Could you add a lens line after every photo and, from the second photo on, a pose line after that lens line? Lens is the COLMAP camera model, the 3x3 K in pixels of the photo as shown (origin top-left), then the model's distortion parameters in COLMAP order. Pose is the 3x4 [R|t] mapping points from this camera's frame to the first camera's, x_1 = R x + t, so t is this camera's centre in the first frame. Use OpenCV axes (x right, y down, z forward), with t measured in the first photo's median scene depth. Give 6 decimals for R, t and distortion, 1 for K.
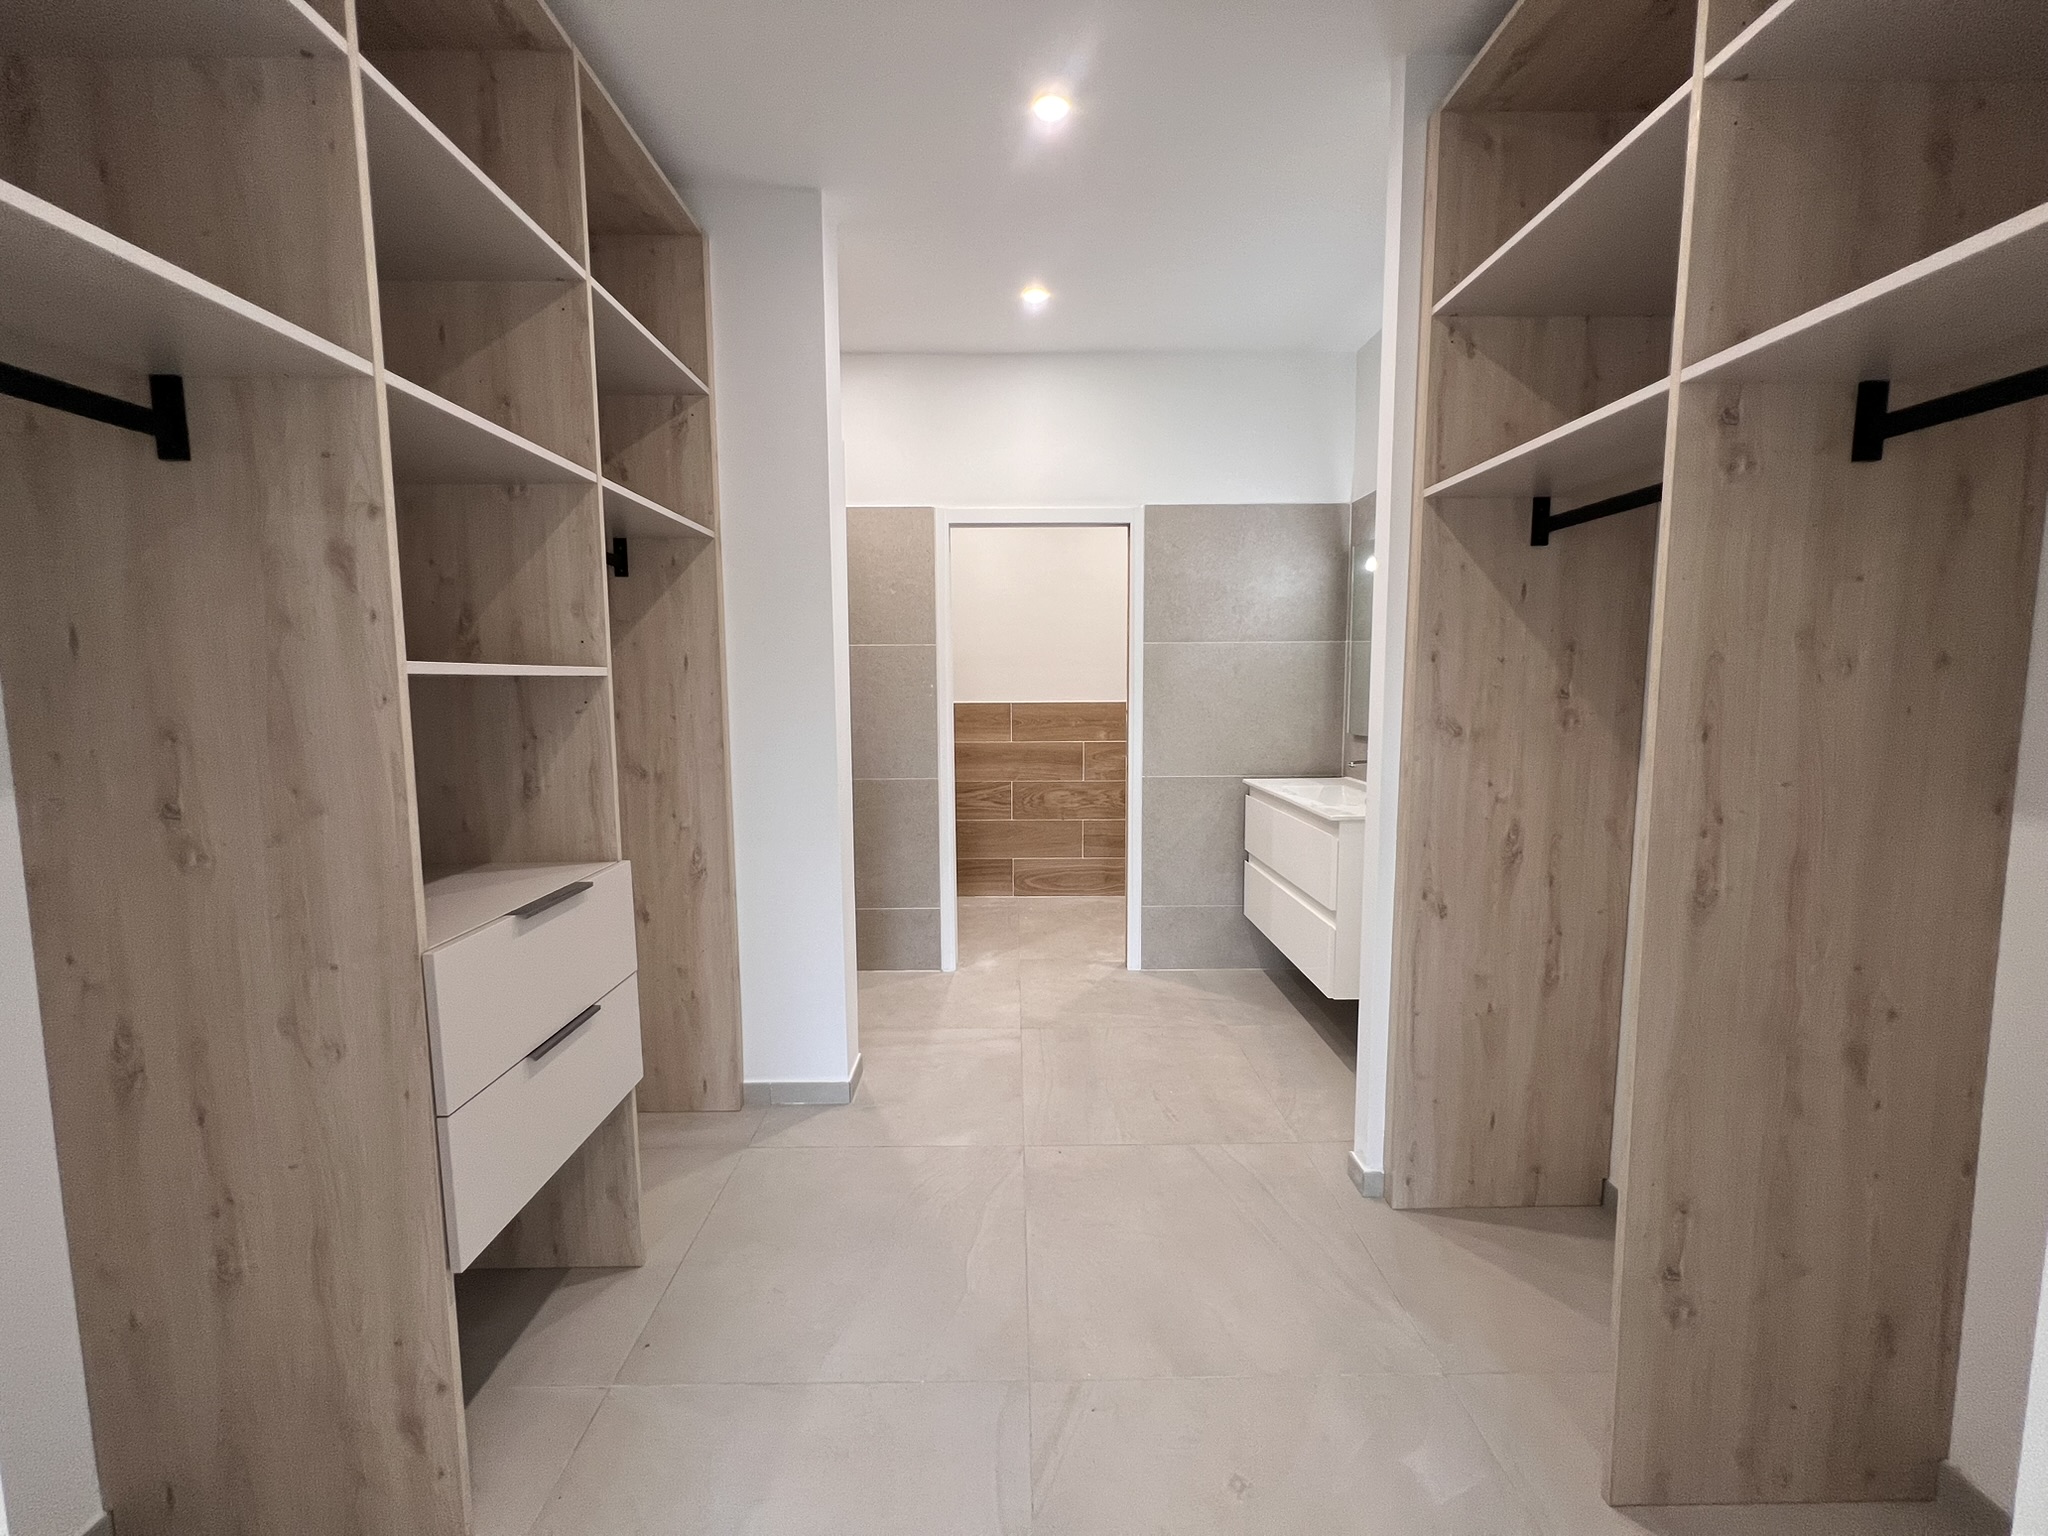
lens RADIAL K [[822.8, 0, 1017.9], [0, 822.8, 764.2], [0, 0, 1]] dist [0.004568, 0.000200]
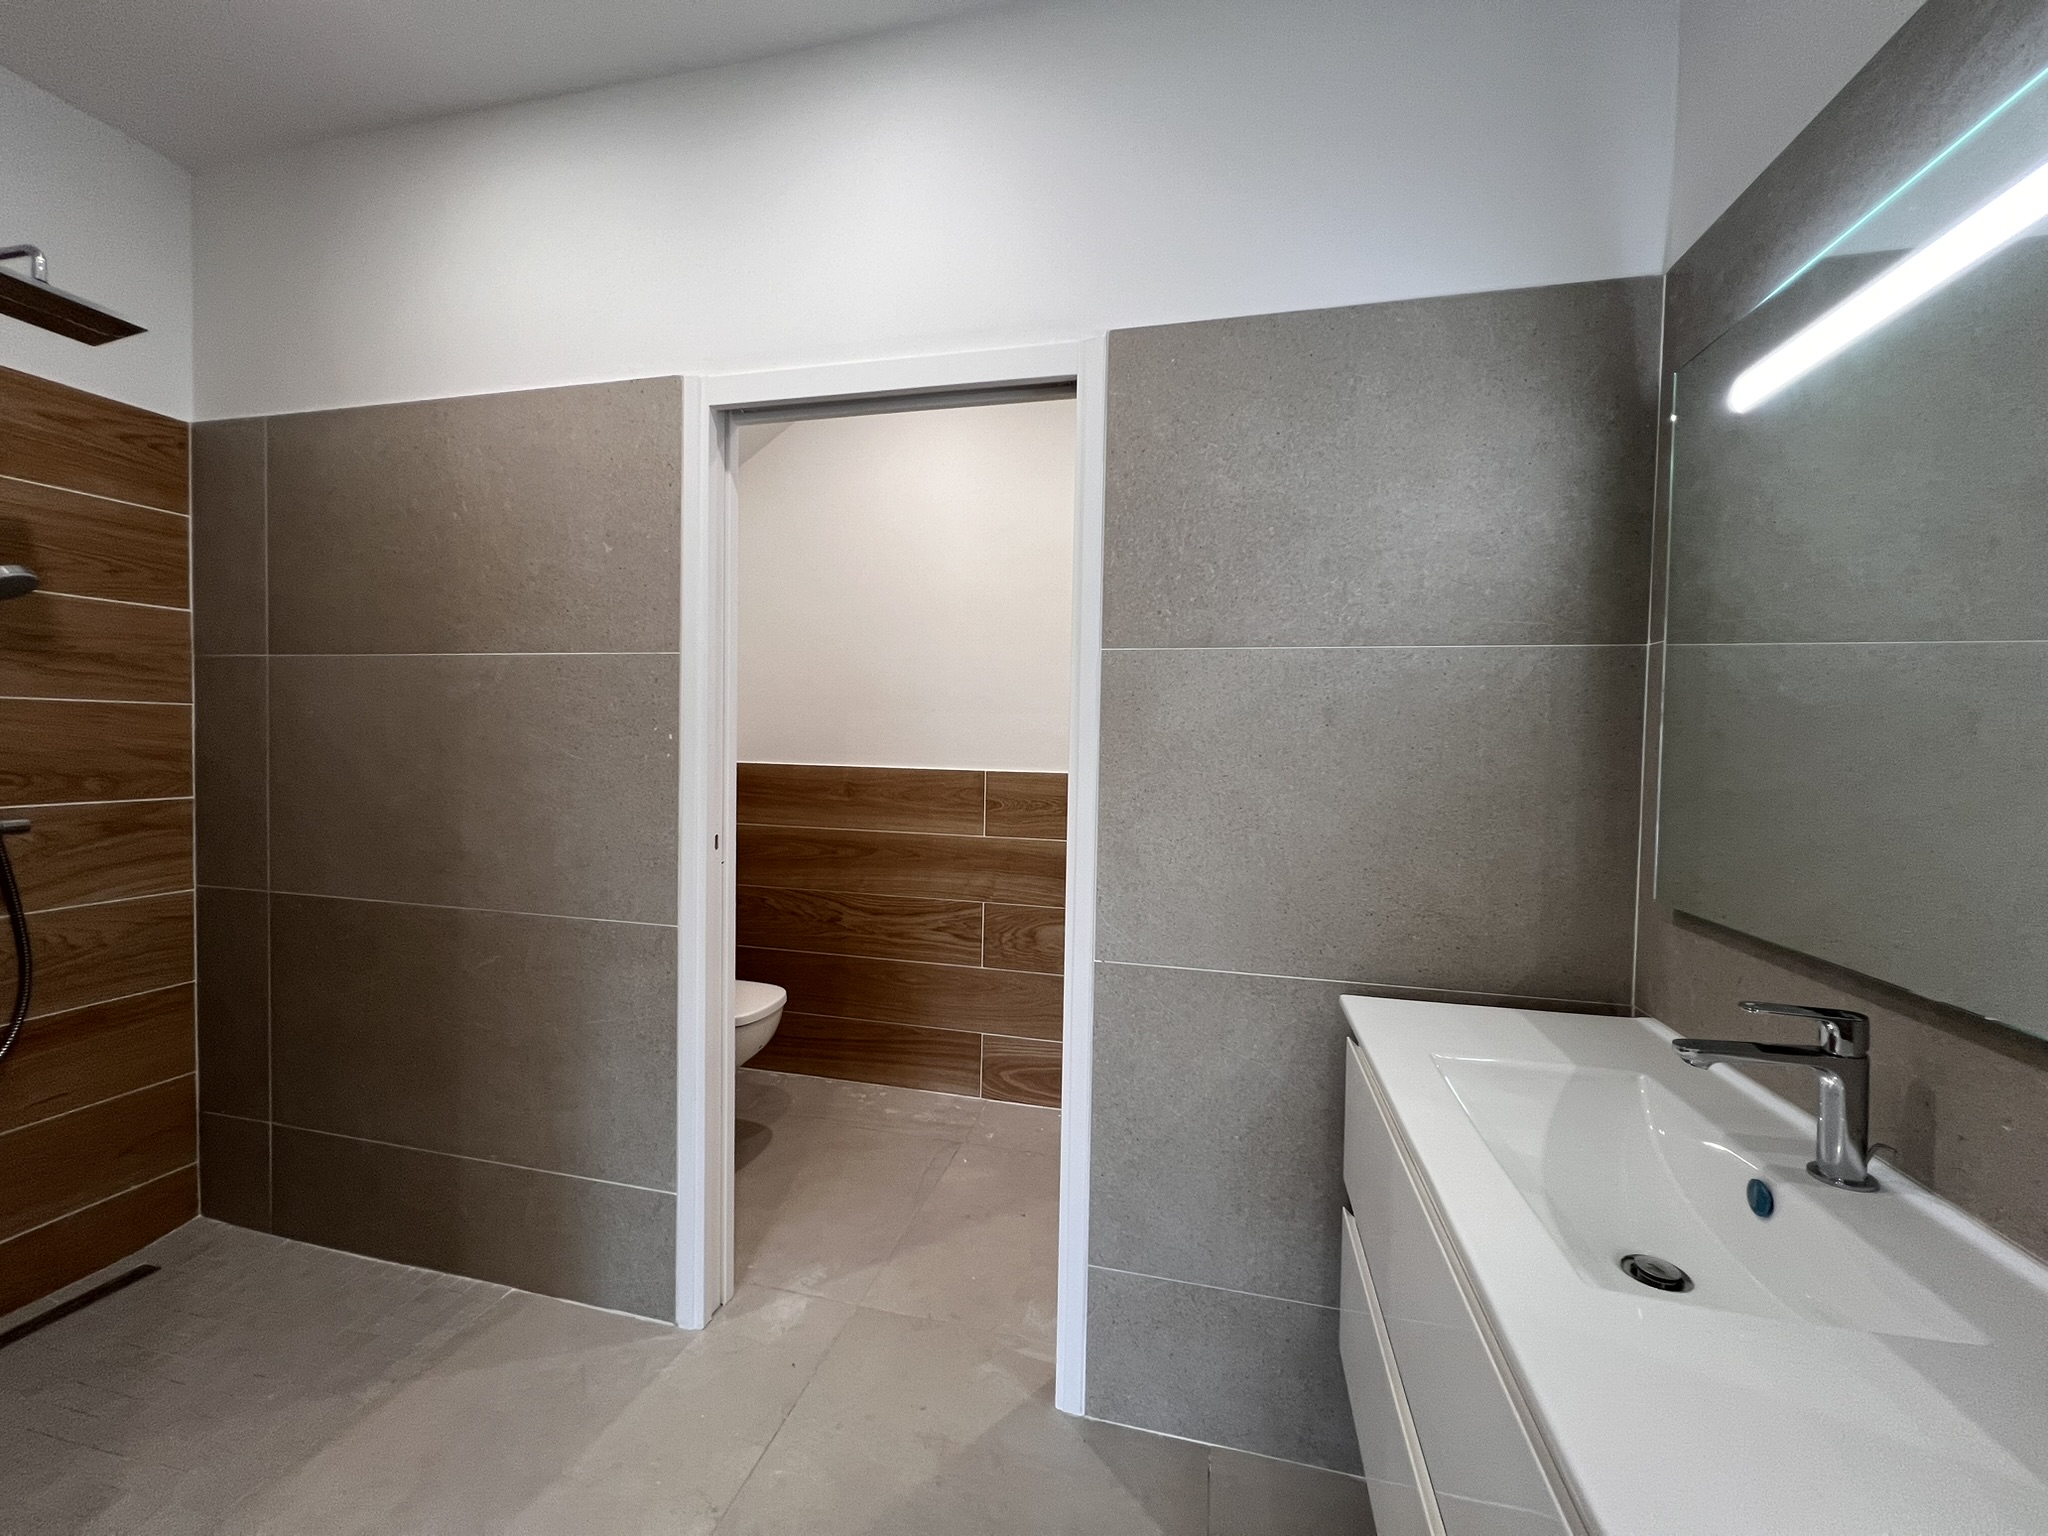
lens RADIAL K [[822.8, 0, 1022.9], [0, 822.8, 765.7], [0, 0, 1]] dist [0.004568, 0.000200]
pose [[0.969811, 0.033624, -0.241529, 0.211994], [-0.049849, 0.996869, -0.061380, -0.056550], [0.238708, 0.071567, 0.968451, 0.560470]]
